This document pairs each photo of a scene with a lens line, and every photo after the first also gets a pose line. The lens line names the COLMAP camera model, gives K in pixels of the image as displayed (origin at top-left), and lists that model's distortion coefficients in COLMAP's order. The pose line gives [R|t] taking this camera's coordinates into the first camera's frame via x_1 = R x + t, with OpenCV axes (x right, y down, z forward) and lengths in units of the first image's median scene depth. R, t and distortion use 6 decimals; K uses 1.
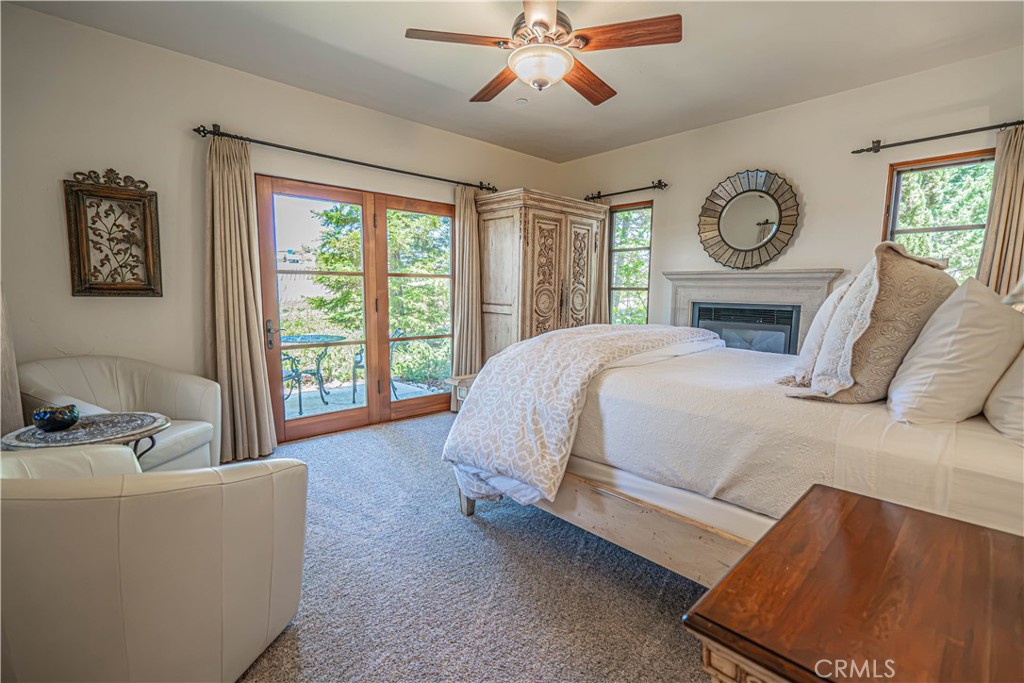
lens RADIAL K [[463.0, 0, 512.0], [0, 463.0, 346.3], [0, 0, 1]] dist [-0.001174, 0.000943]
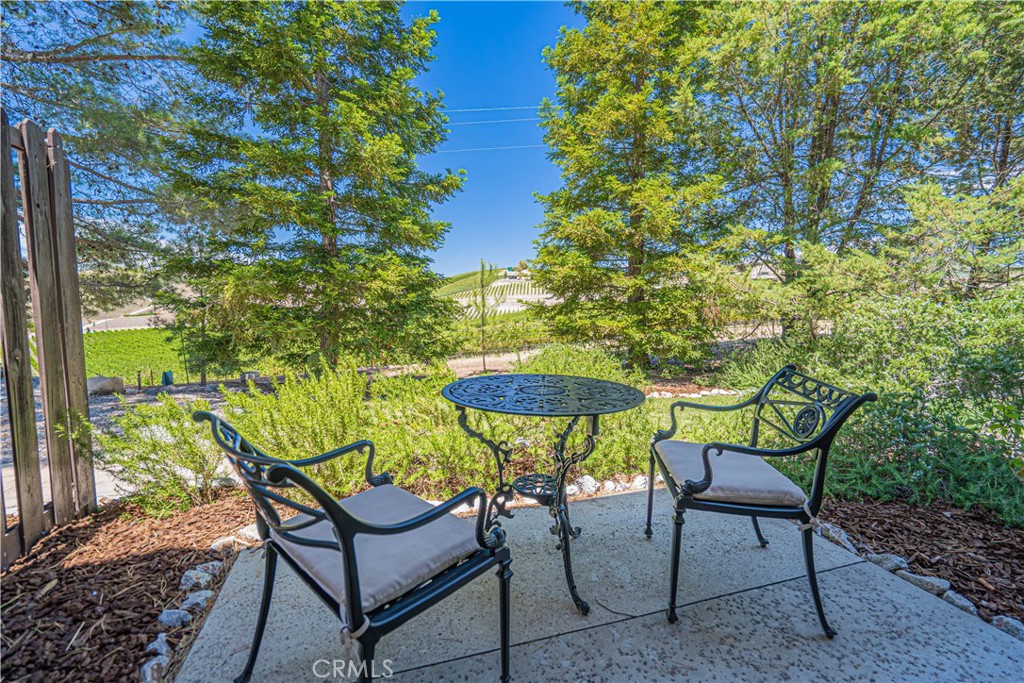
lens RADIAL K [[463.0, 0, 512.0], [0, 463.0, 346.3], [0, 0, 1]] dist [-0.001174, 0.000943]
pose [[0.905807, 0.026425, -0.422866, -0.117562], [-0.037574, 0.999131, -0.018049, -0.015990], [0.422022, 0.032238, 0.906012, 0.257698]]
